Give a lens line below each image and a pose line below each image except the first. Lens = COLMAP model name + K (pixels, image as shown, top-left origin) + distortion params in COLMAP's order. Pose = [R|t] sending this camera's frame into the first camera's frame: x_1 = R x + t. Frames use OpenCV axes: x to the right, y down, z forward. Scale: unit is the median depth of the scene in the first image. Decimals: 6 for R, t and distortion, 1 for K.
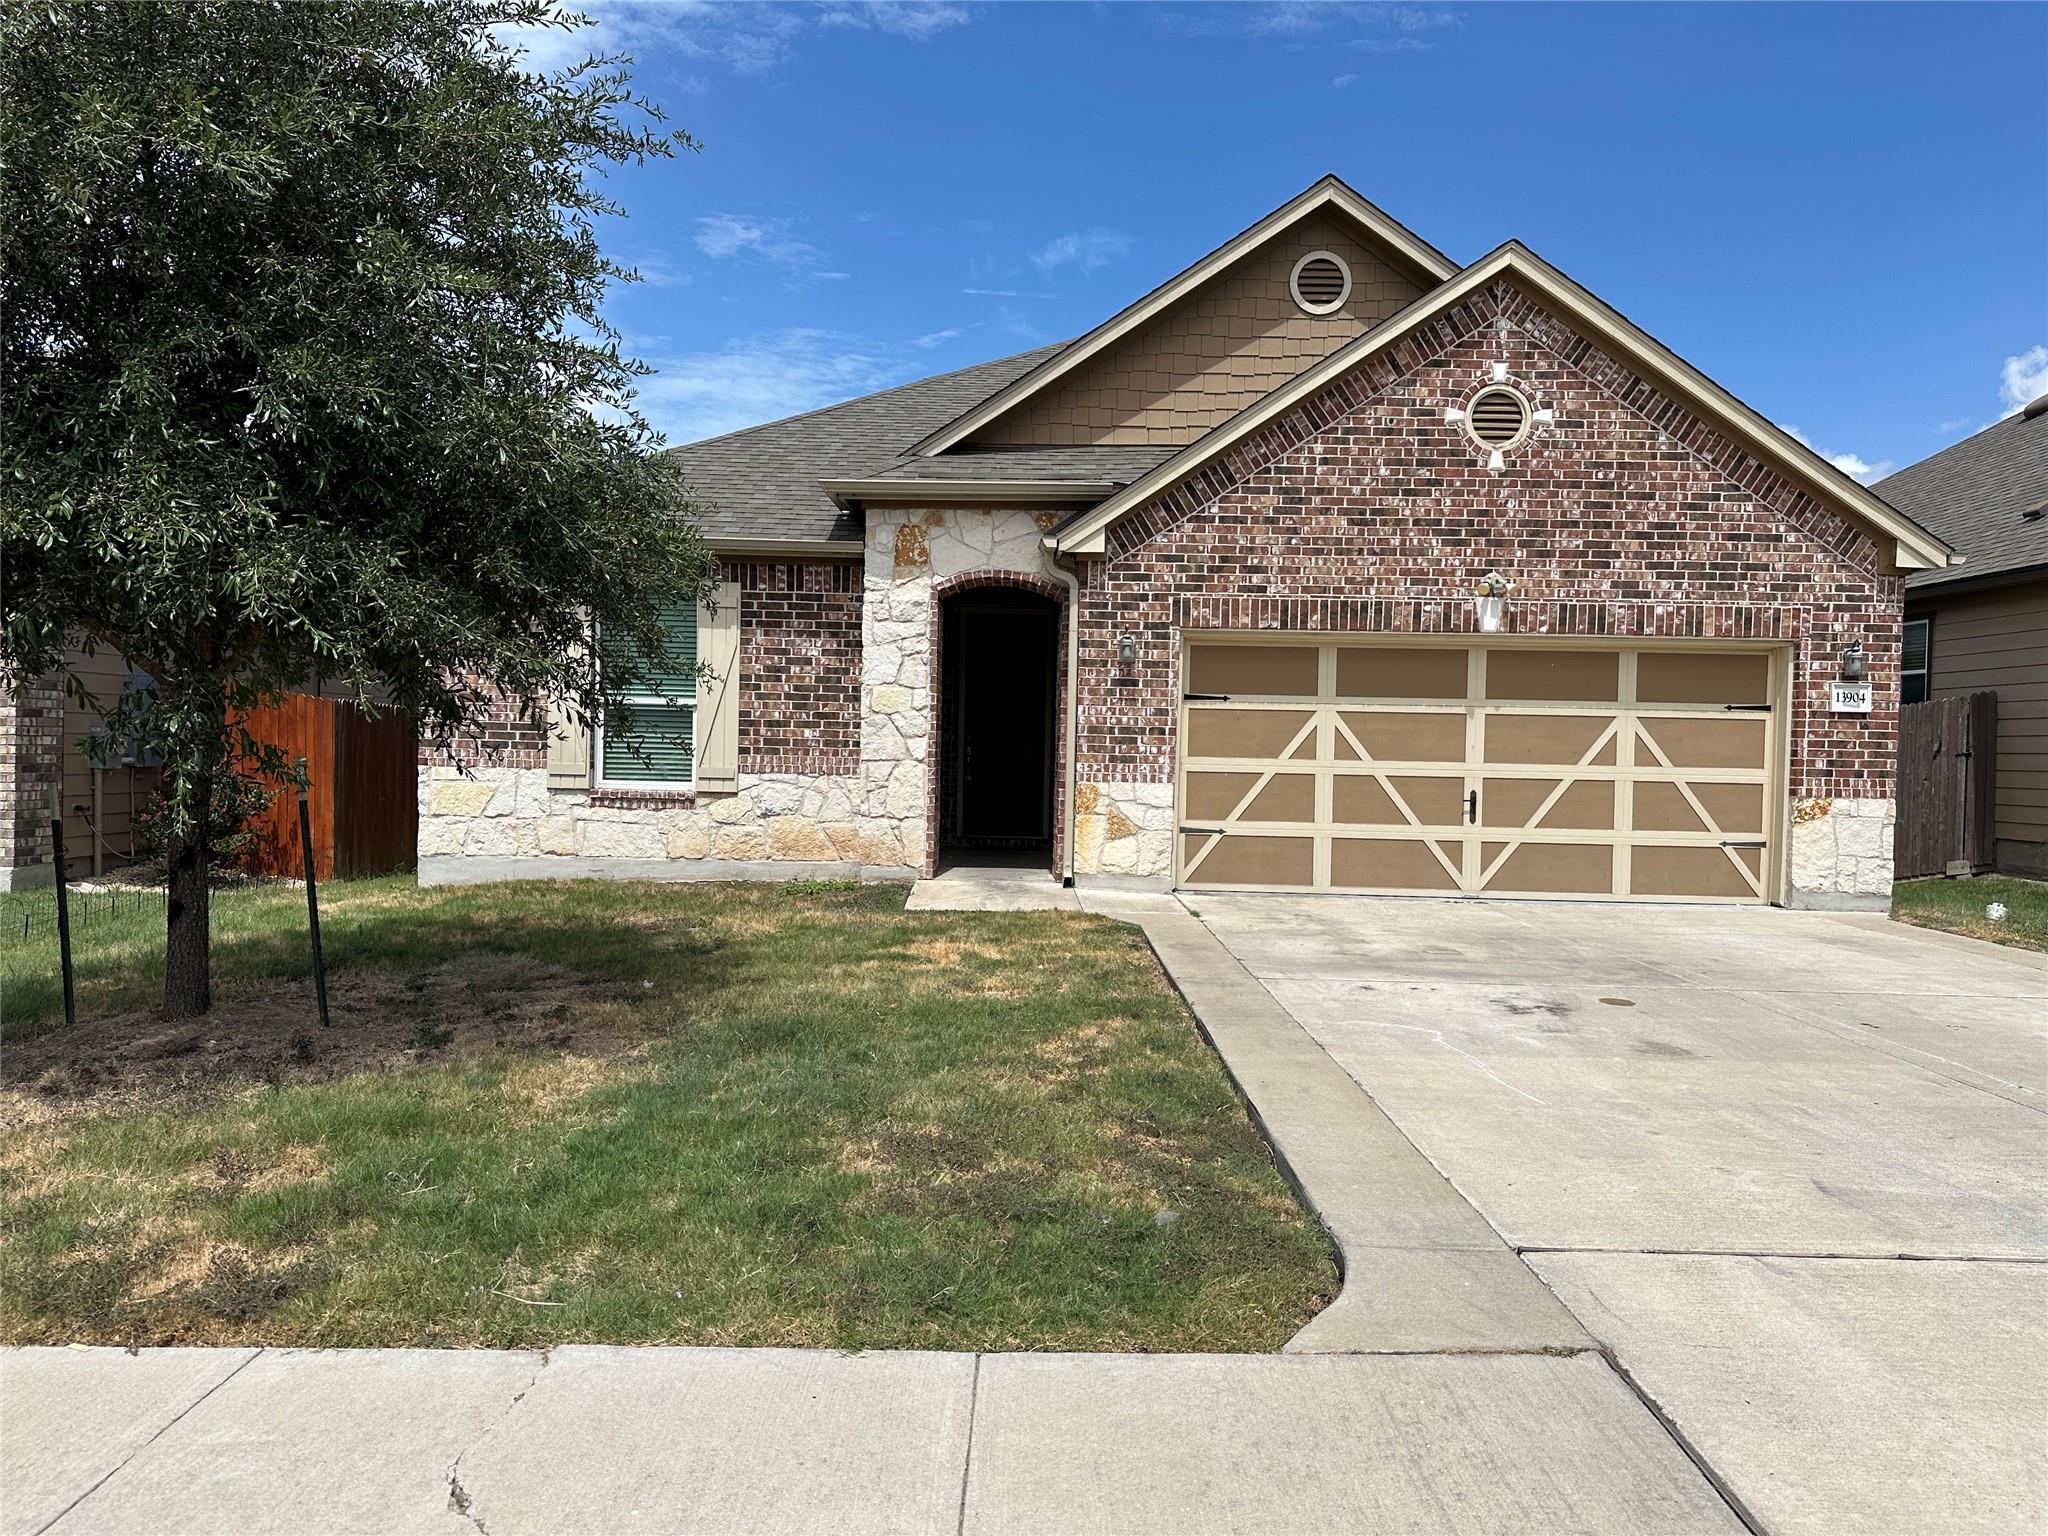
lens RADIAL K [[1443.0, 0, 1016.1], [0, 1443.0, 791.6], [0, 0, 1]] dist [0.053529, -0.067768]
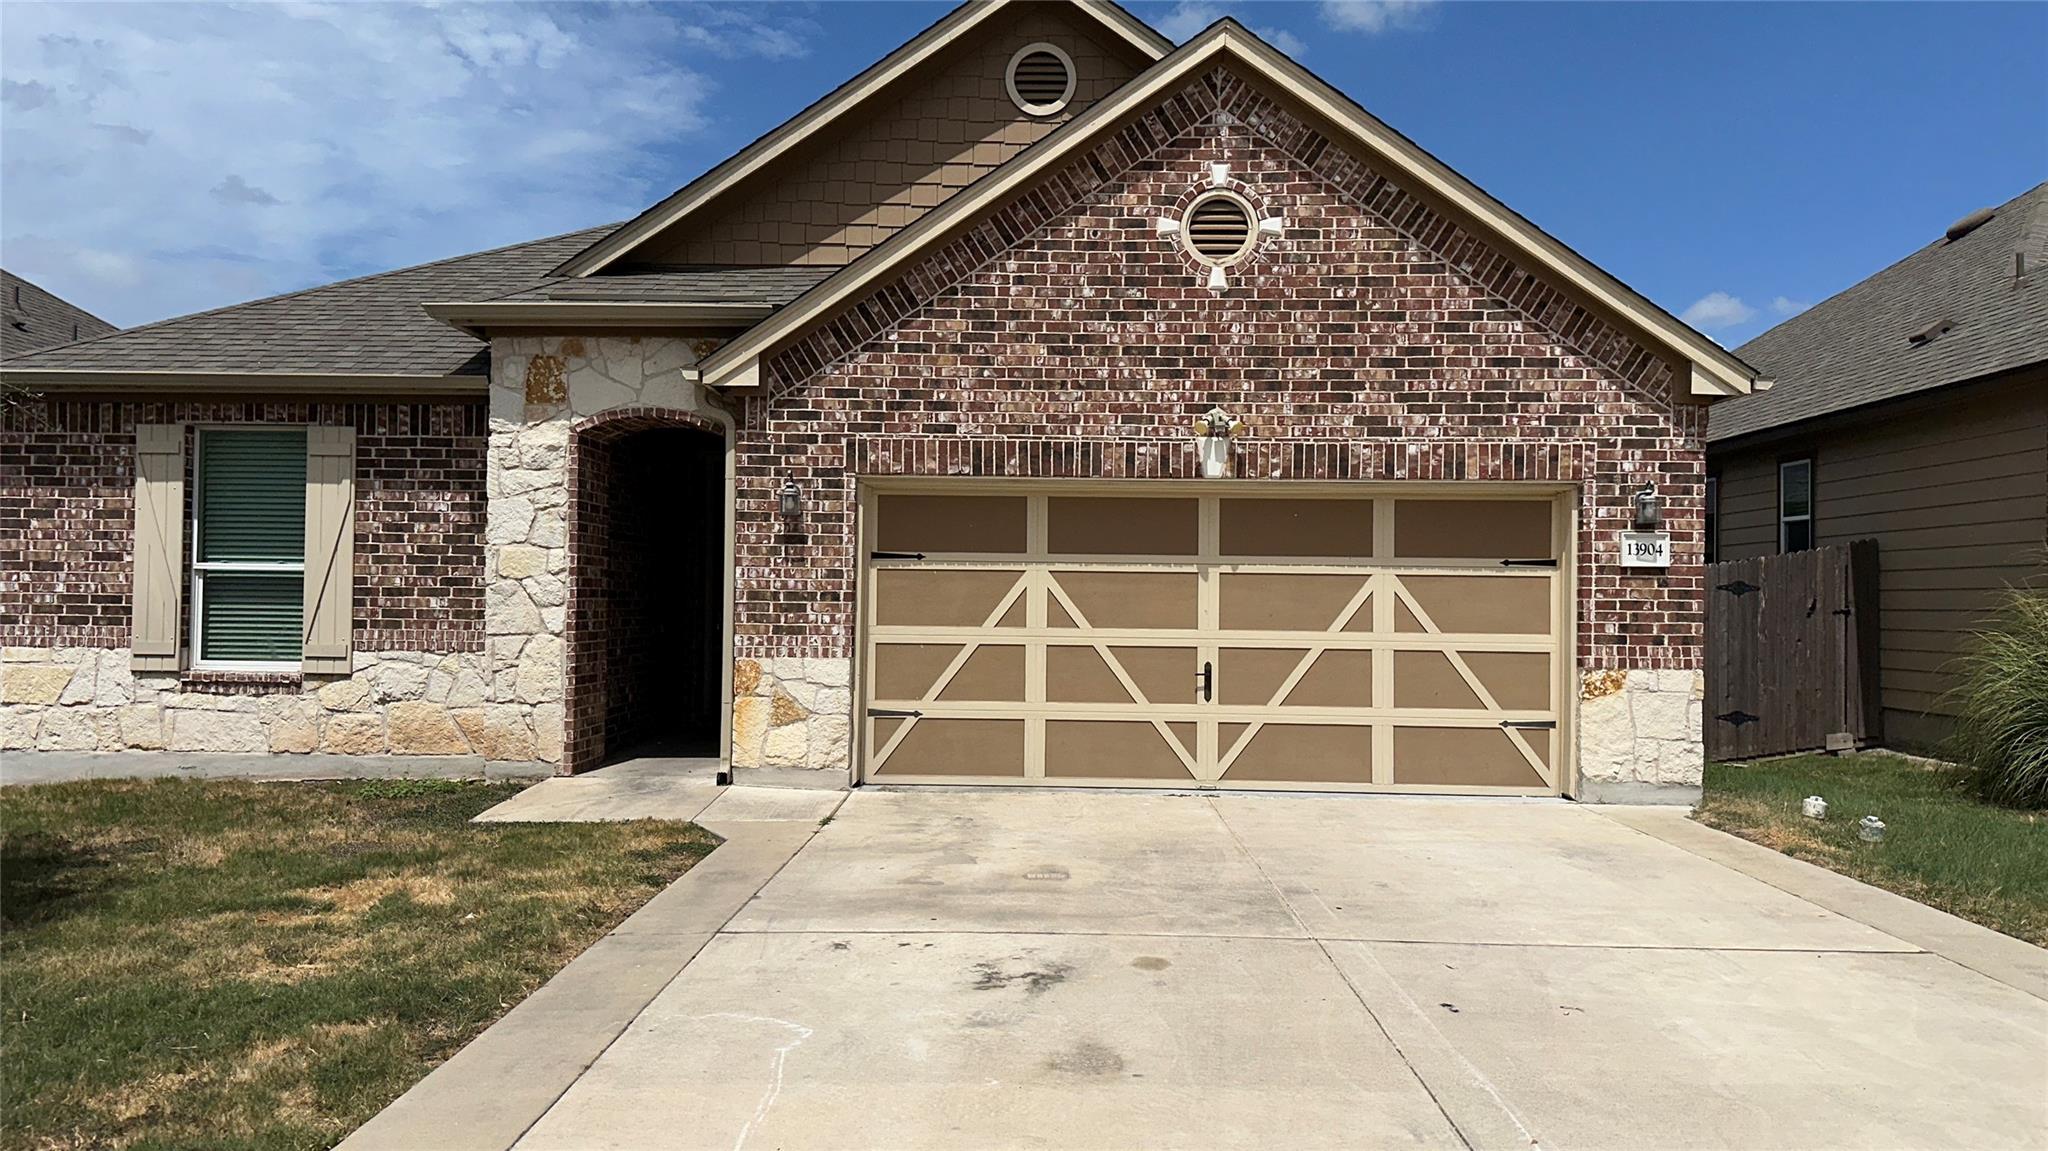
lens RADIAL K [[1433.2, 0, 1053.9], [0, 1433.2, 581.1], [0, 0, 1]] dist [0.068171, -0.077709]
pose [[0.999930, -0.010079, -0.006271, 0.234121], [0.009787, 0.998941, -0.044958, -0.011775], [0.006717, 0.044894, 0.998969, 0.161009]]
